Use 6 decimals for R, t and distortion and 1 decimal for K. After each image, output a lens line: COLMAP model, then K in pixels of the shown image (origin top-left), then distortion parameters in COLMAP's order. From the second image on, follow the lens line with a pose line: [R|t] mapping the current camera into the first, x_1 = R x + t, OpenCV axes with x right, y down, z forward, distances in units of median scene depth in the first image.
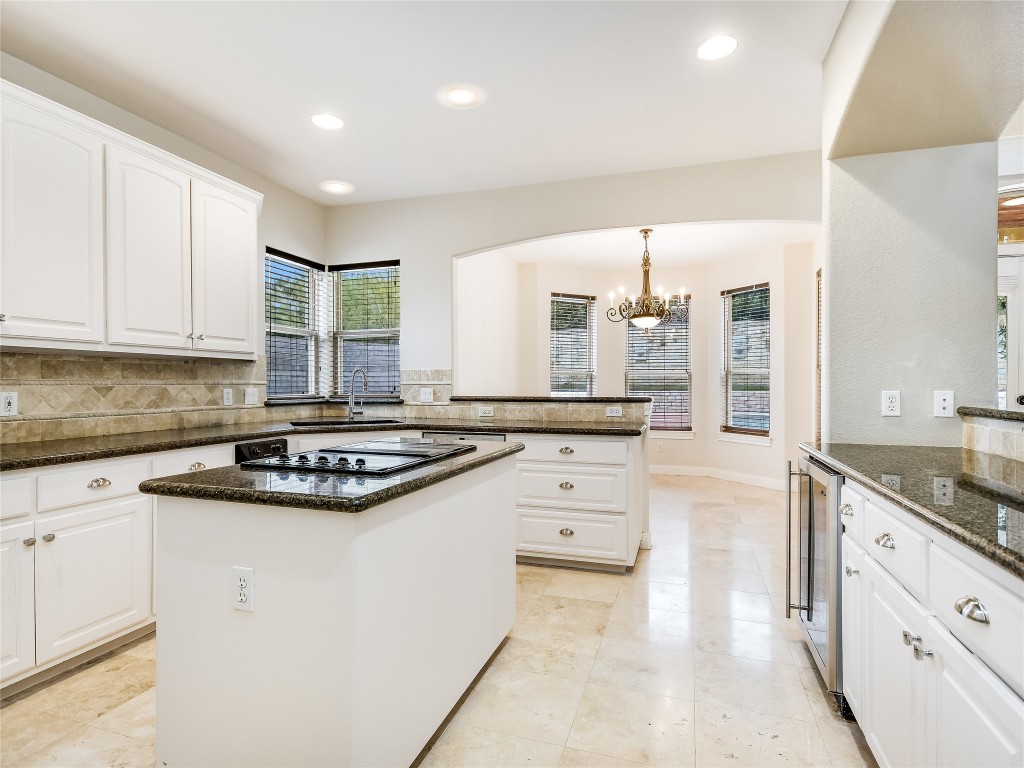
lens RADIAL K [[538.4, 0, 511.0], [0, 538.4, 383.3], [0, 0, 1]] dist [-0.003279, 0.000093]
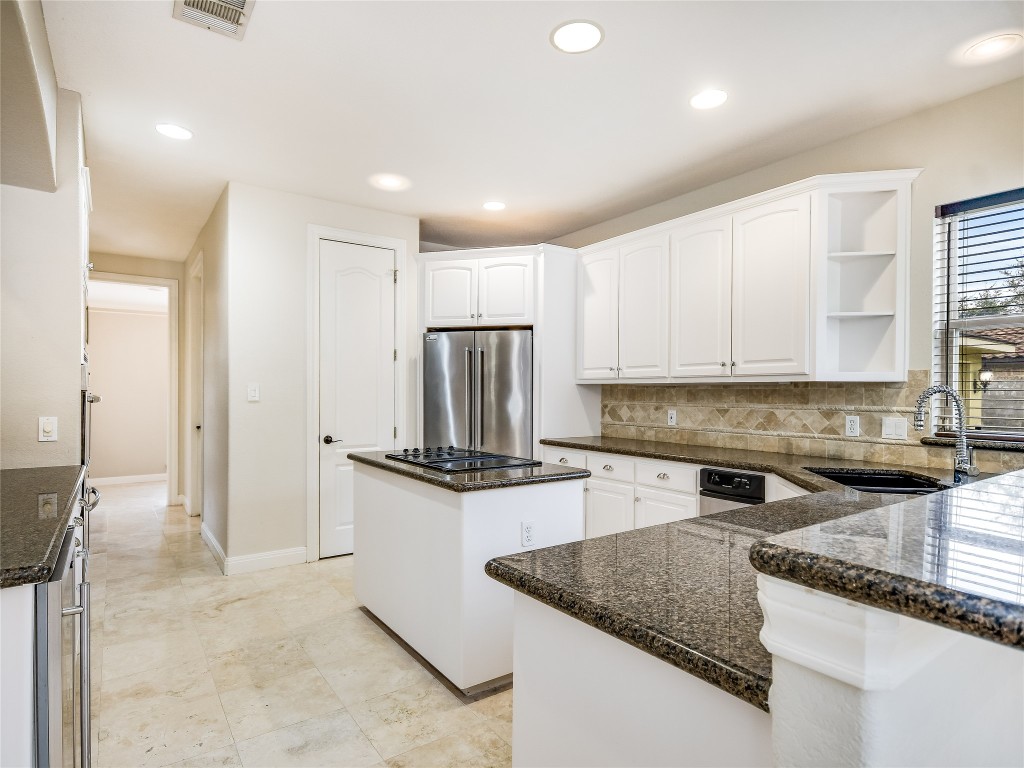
lens RADIAL K [[560.8, 0, 510.3], [0, 560.8, 391.9], [0, 0, 1]] dist [0.007059, 0.001045]
pose [[-0.595237, -0.003358, -0.803543, 0.572232], [-0.003452, 0.999993, -0.001622, -0.028688], [0.803543, 0.001809, -0.595244, 1.326460]]
